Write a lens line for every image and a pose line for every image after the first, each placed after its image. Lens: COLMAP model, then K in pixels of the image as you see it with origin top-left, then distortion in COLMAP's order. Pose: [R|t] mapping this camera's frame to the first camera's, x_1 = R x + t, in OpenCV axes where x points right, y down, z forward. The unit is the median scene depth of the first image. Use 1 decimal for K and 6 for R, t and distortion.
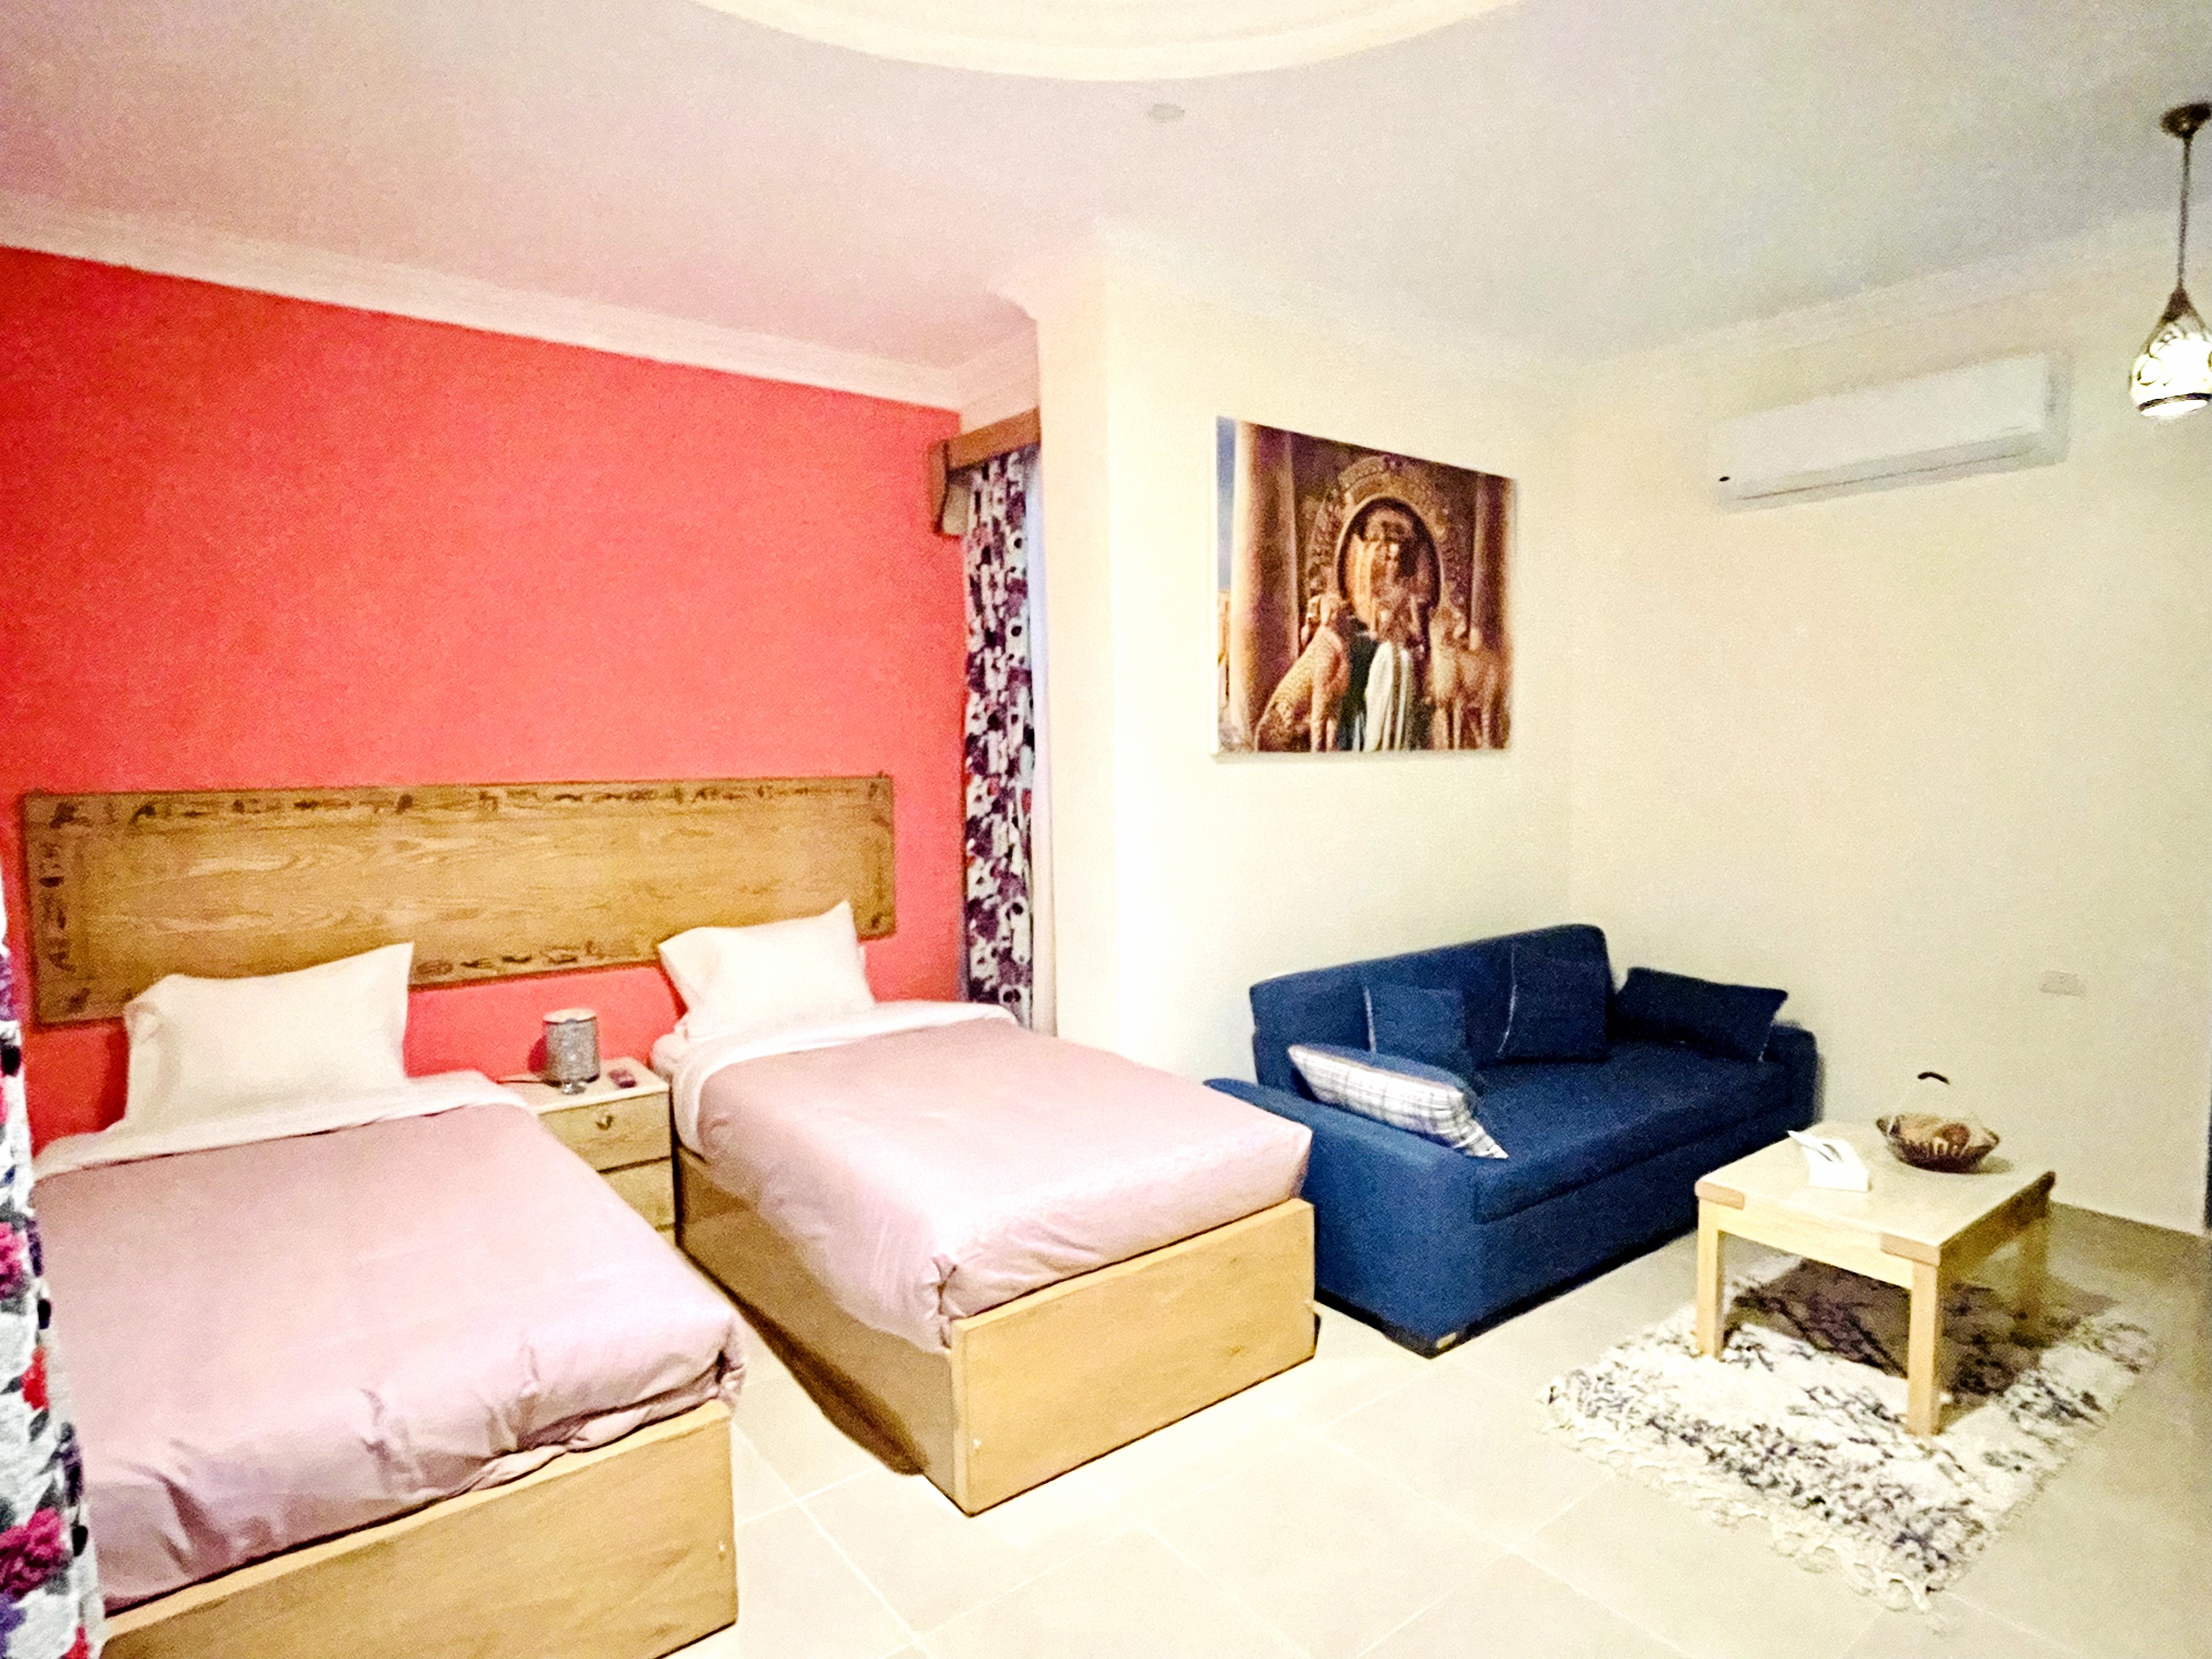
lens RADIAL K [[1185.5, 0, 1103.0], [0, 1185.5, 832.3], [0, 0, 1]] dist [-0.013295, -0.001888]
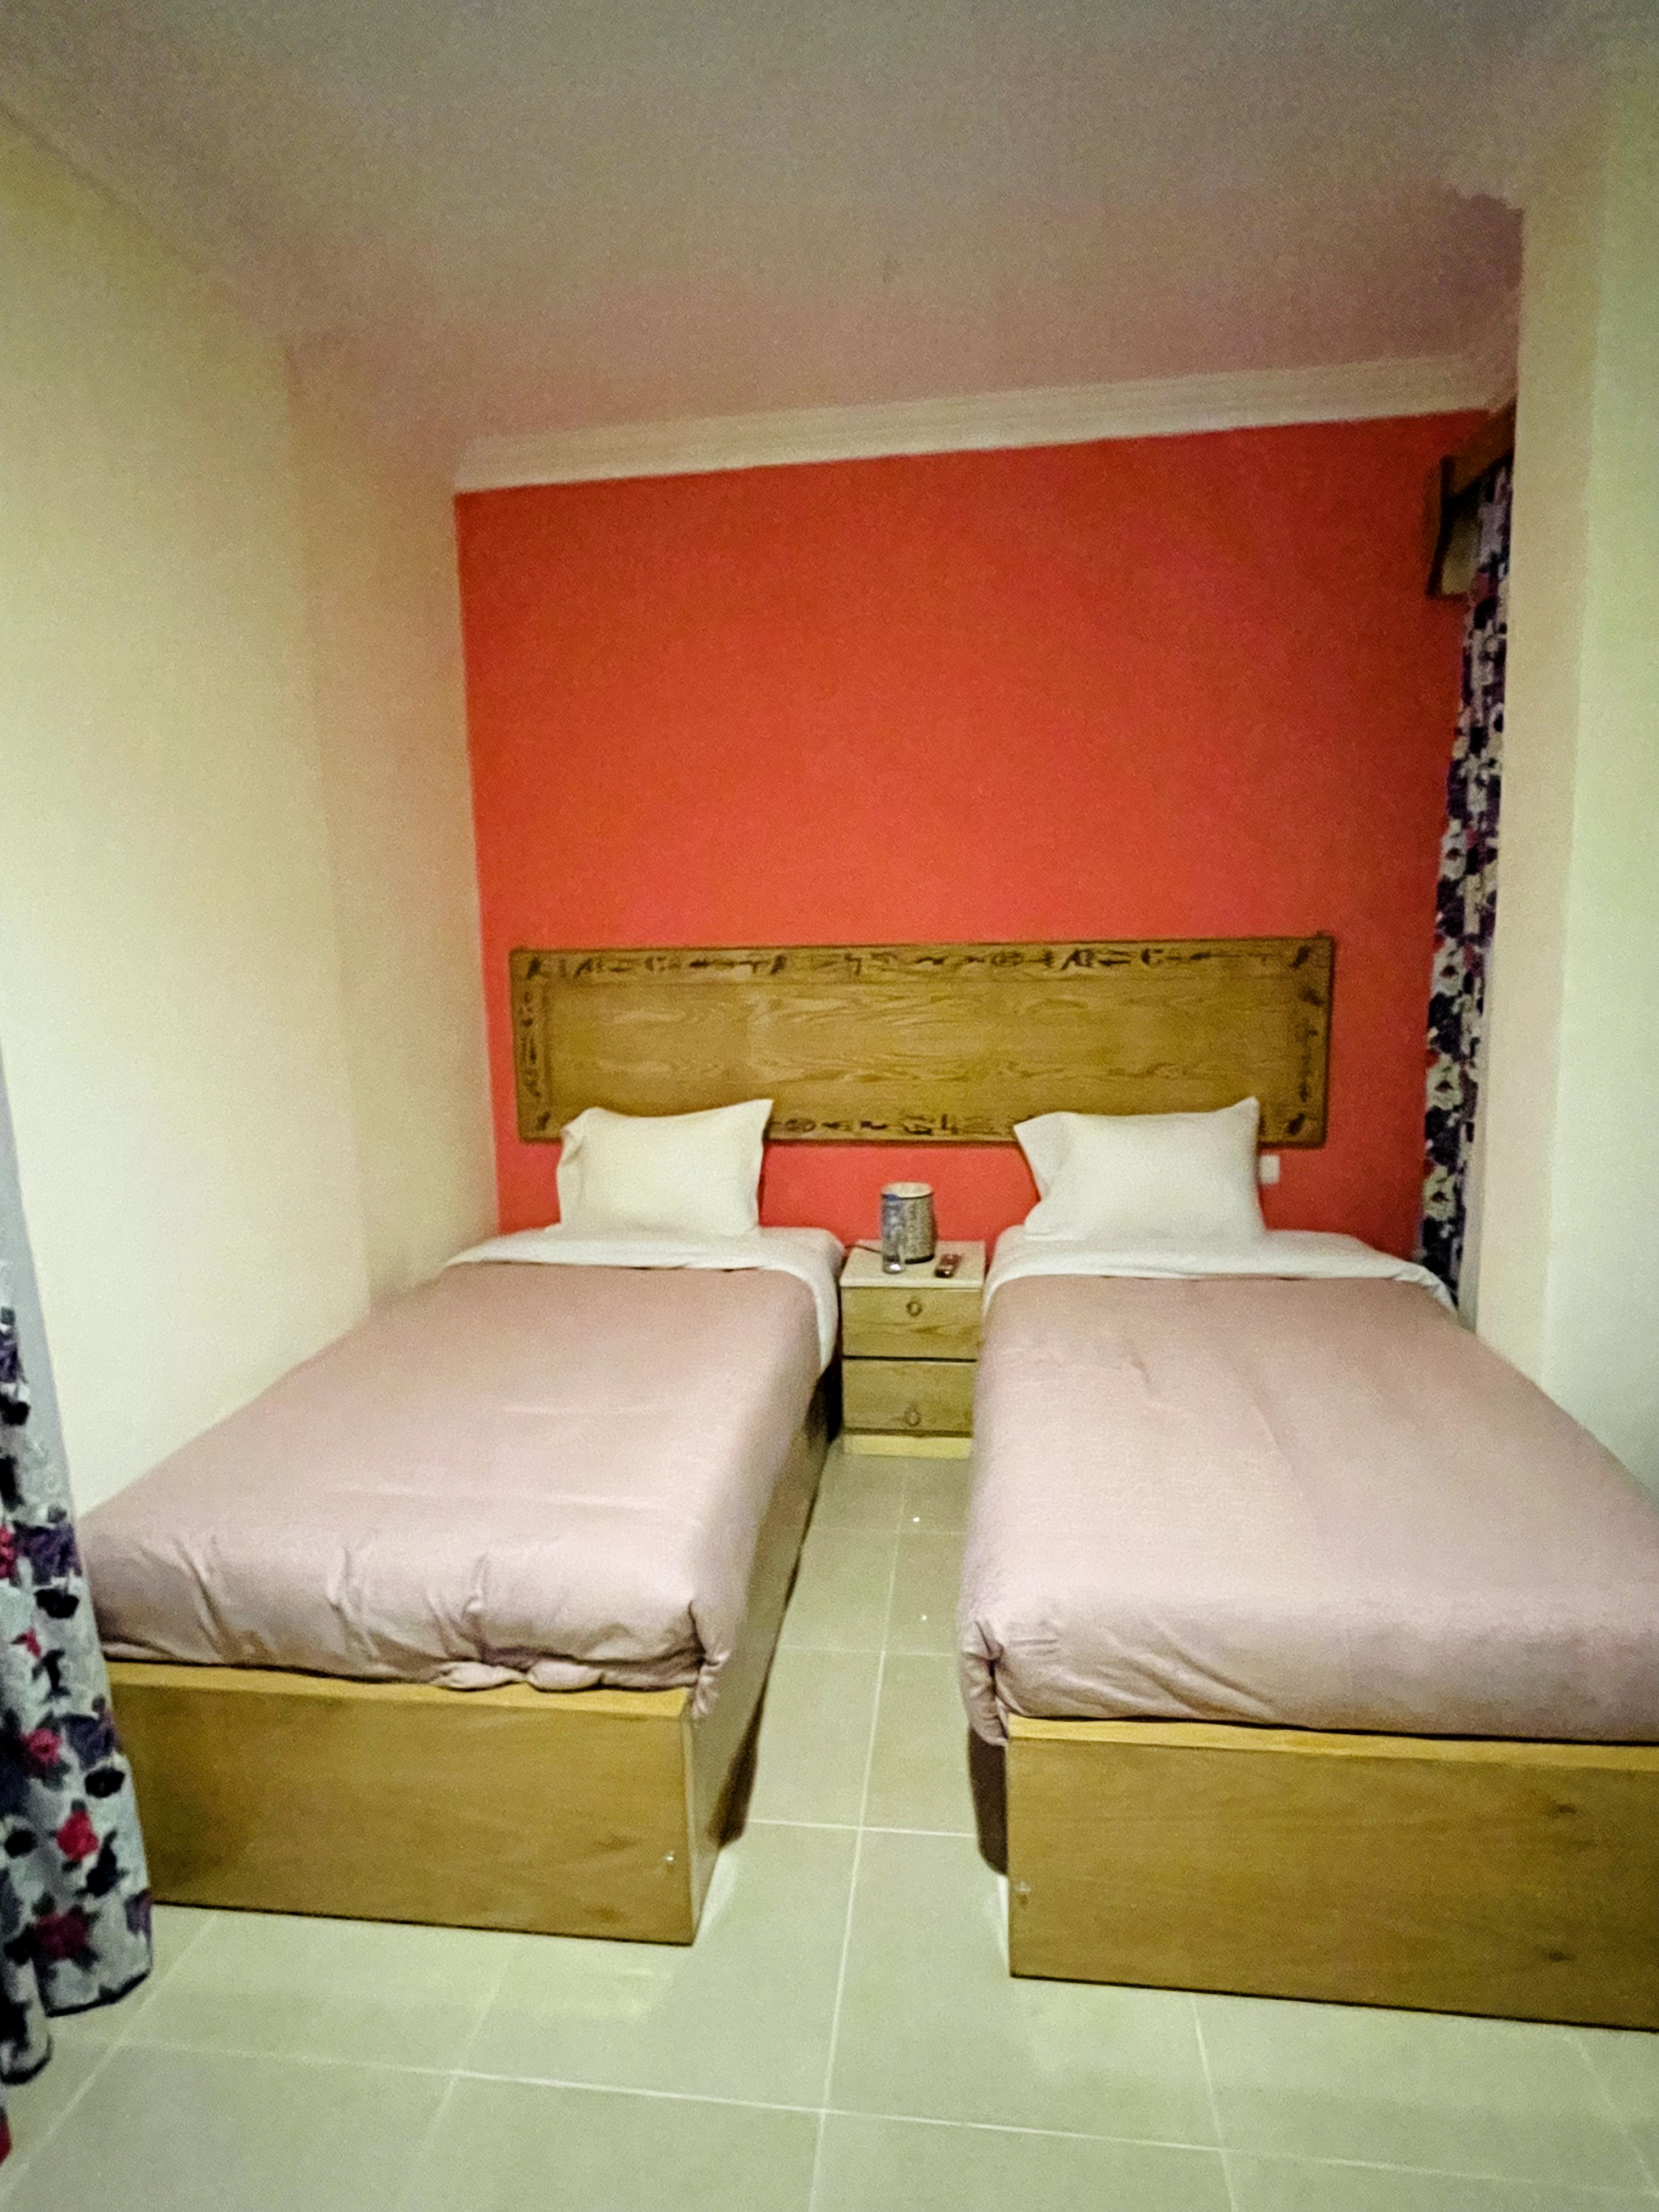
lens RADIAL K [[1185.5, 0, 827.3], [0, 1185.5, 1104.9], [0, 0, 1]] dist [-0.013295, -0.001888]
pose [[0.710454, 0.101685, -0.696359, 0.163381], [-0.035076, 0.993393, 0.109273, -0.015884], [0.702869, -0.053208, 0.709327, 0.284020]]
